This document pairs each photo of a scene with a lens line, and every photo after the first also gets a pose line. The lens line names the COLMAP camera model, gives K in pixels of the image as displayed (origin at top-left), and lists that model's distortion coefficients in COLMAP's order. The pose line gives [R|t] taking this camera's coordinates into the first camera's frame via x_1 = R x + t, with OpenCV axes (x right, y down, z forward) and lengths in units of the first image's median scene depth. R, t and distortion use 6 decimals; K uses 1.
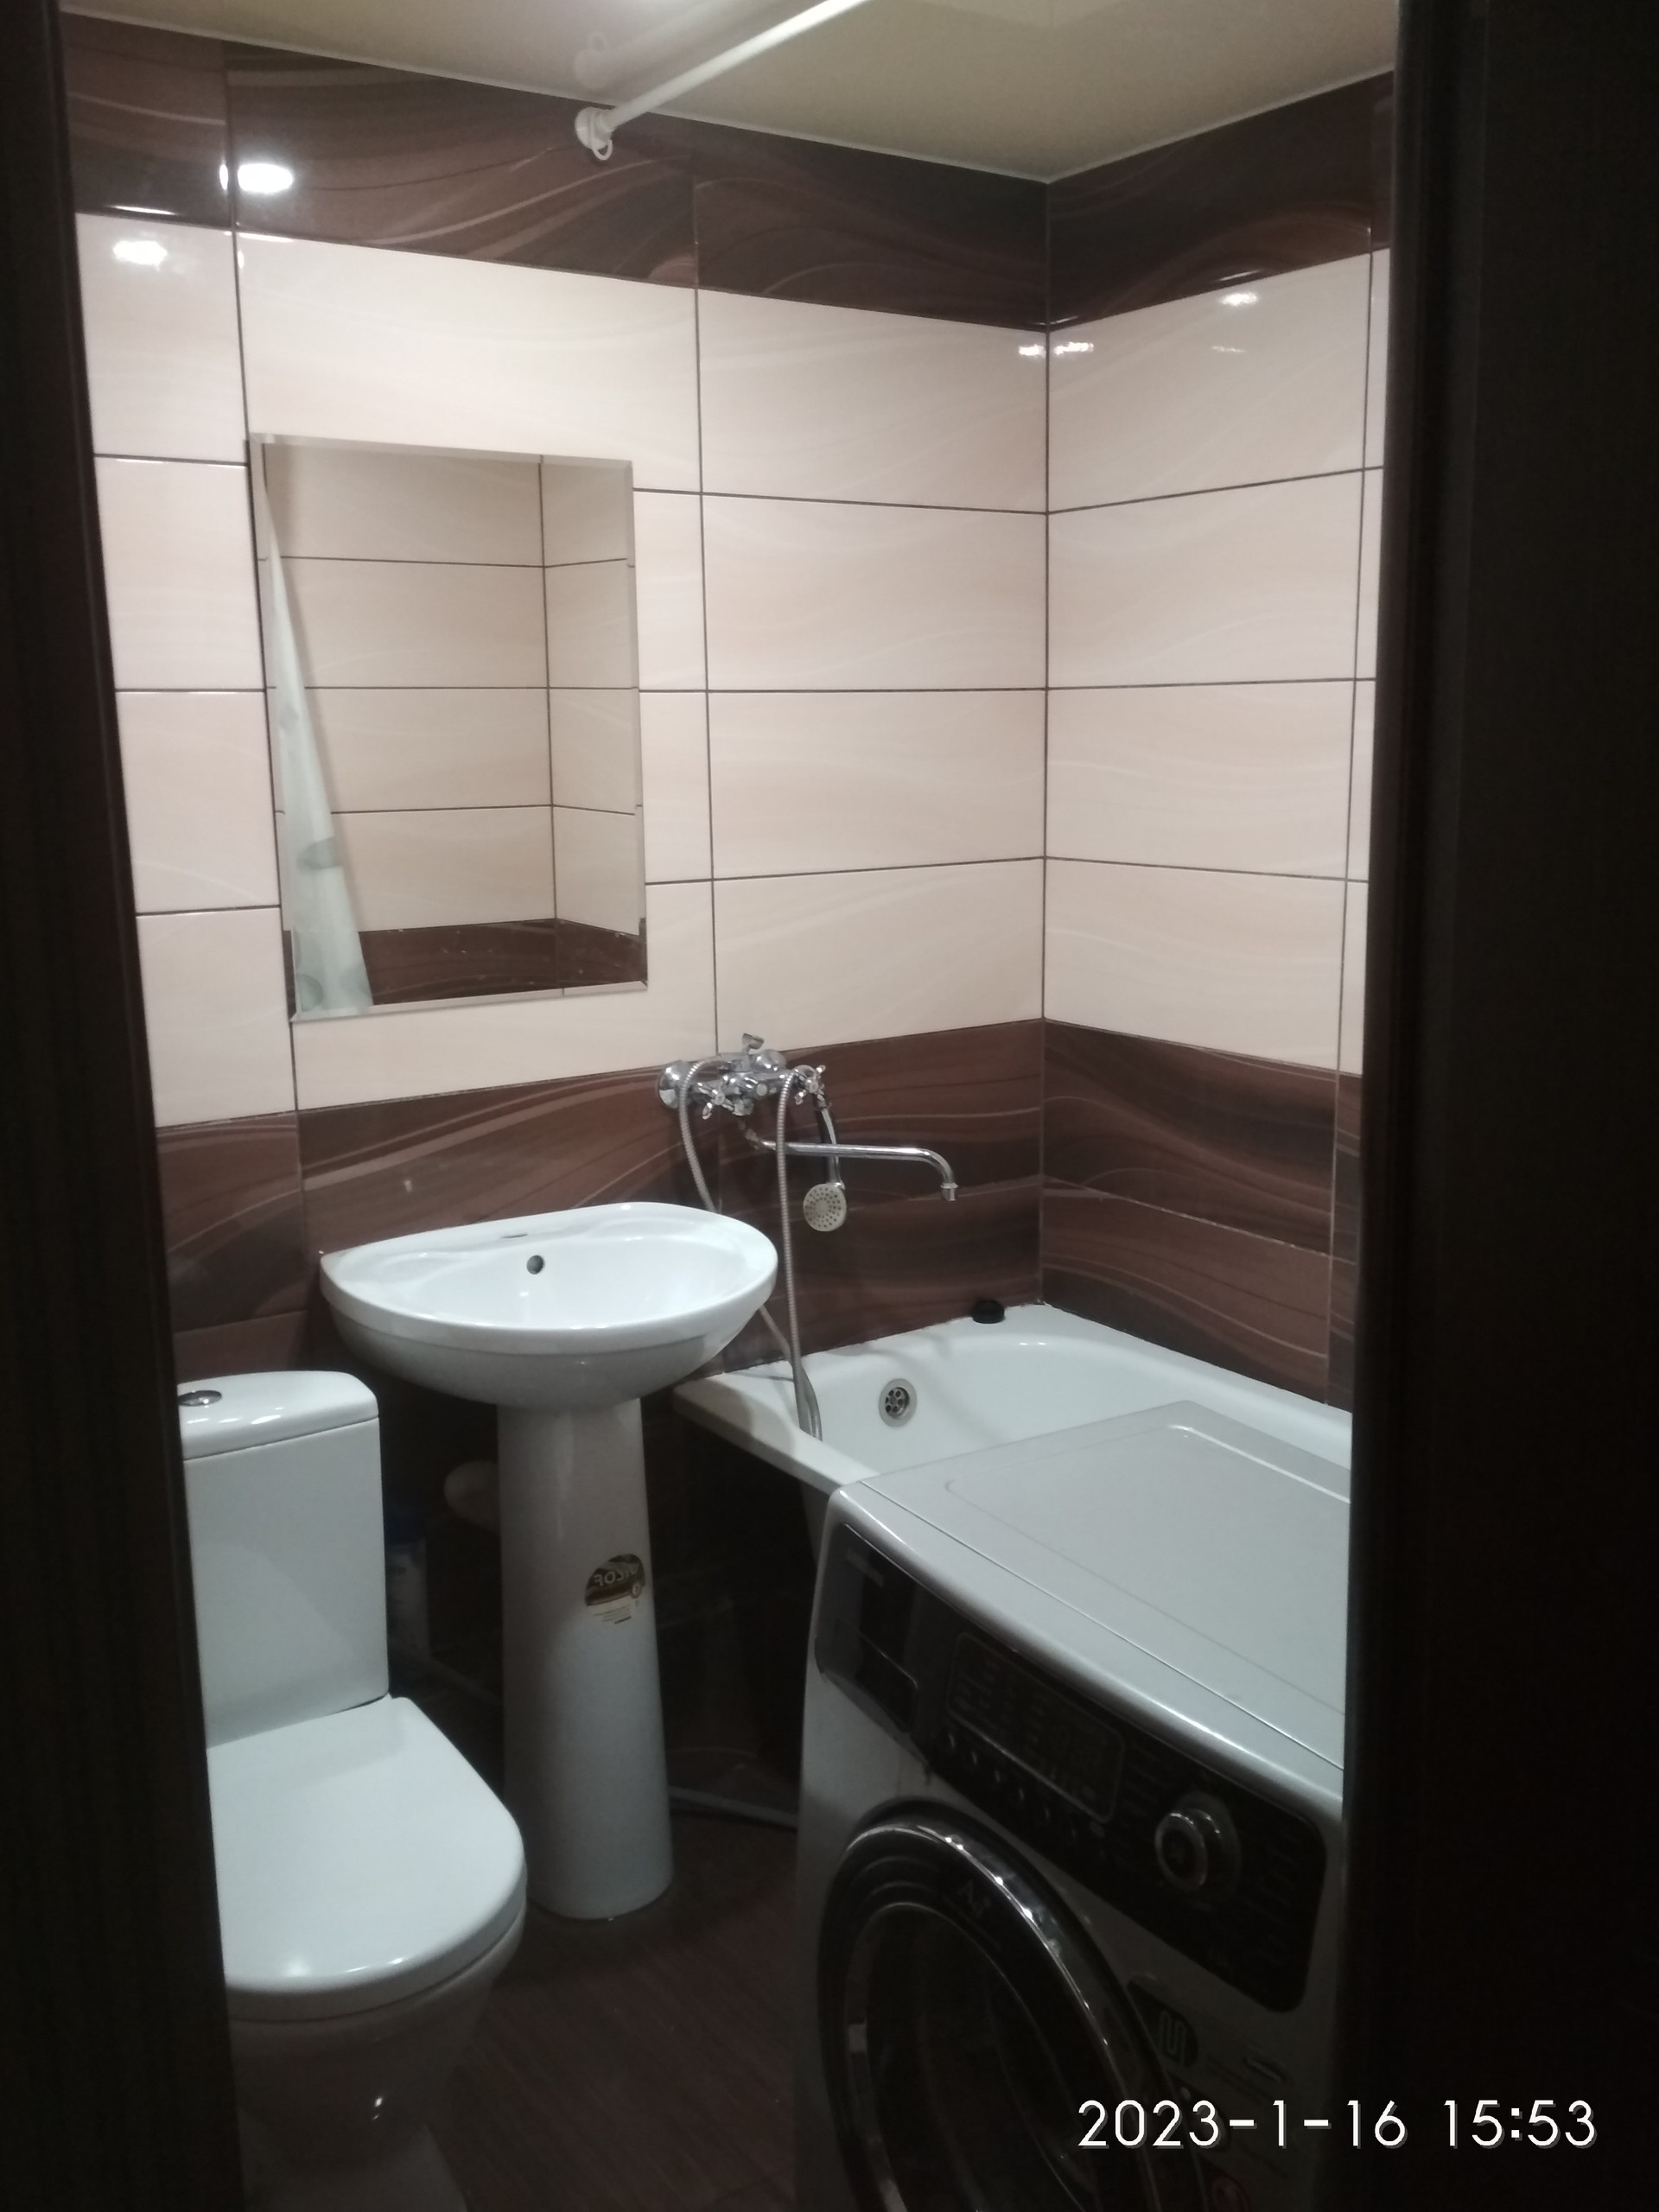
lens RADIAL K [[2071.8, 0, 829.5], [0, 2071.8, 1106.0], [0, 0, 1]] dist [0.165112, -0.390043]
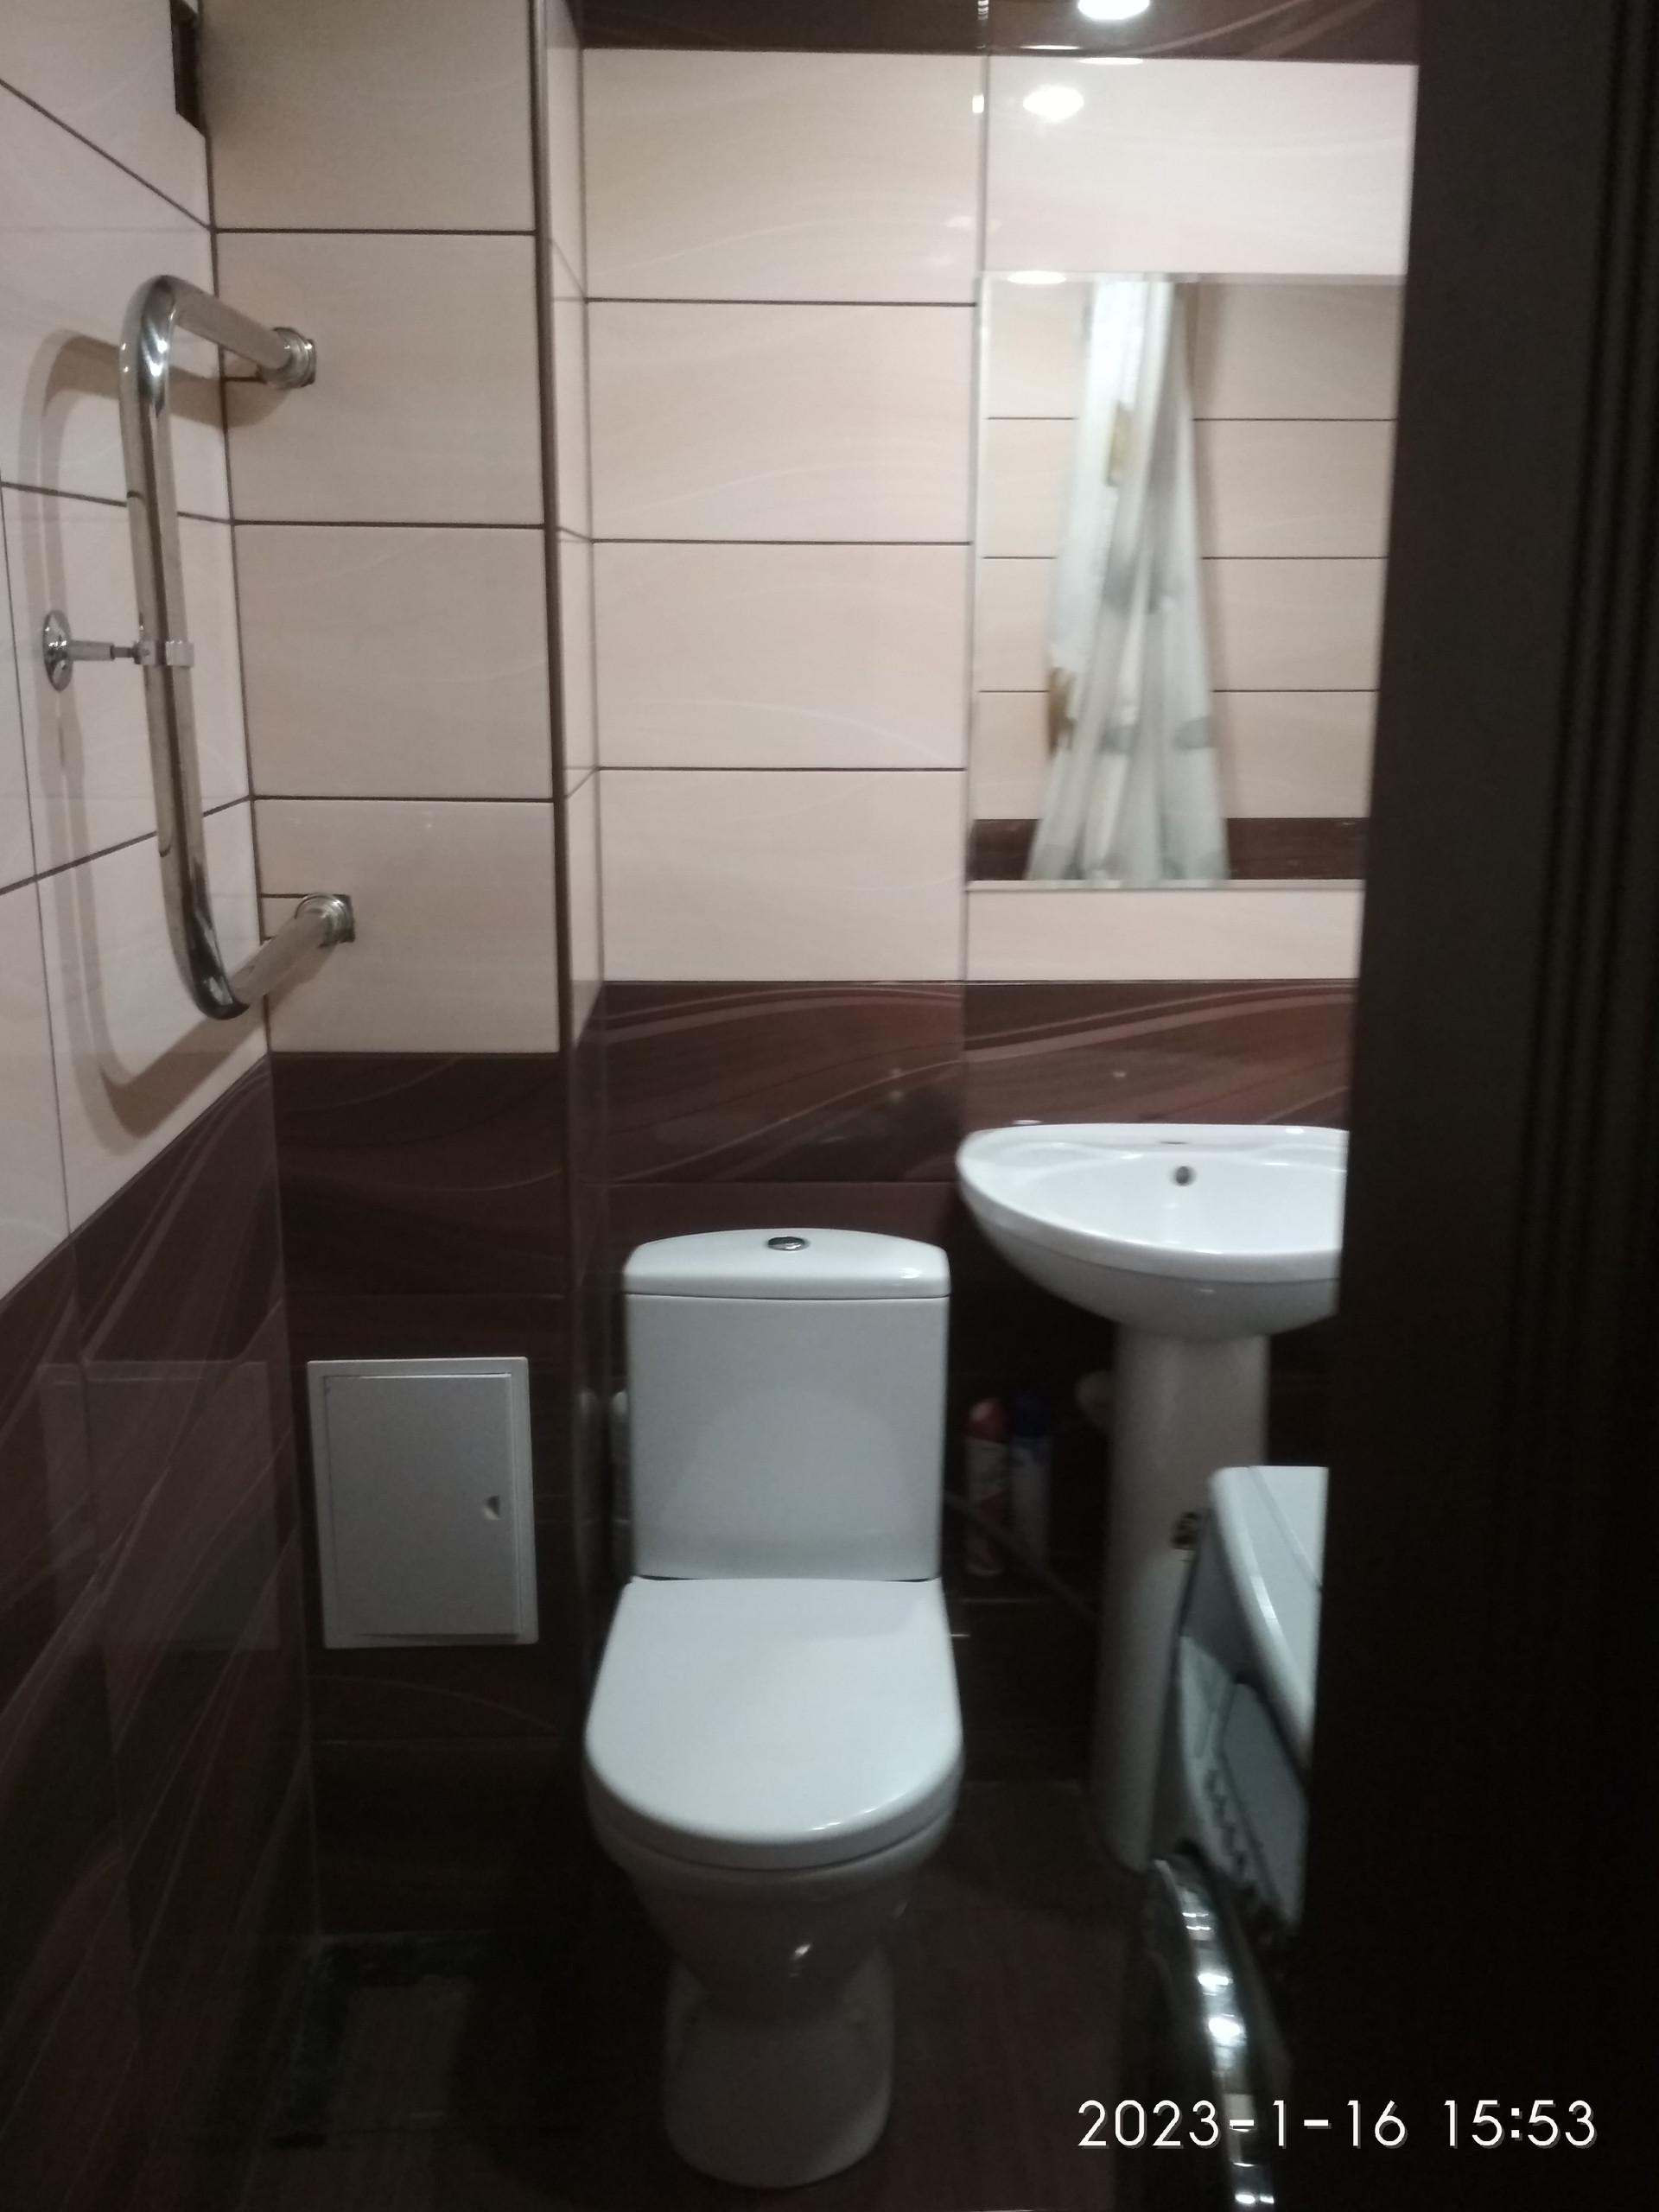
lens RADIAL K [[2071.8, 0, 829.5], [0, 2071.8, 1106.0], [0, 0, 1]] dist [0.165112, -0.390043]
pose [[0.827652, 0.141939, -0.542997, 0.229727], [-0.119116, 0.989875, 0.077193, -0.007112], [0.548456, 0.000790, 0.836179, 0.145797]]
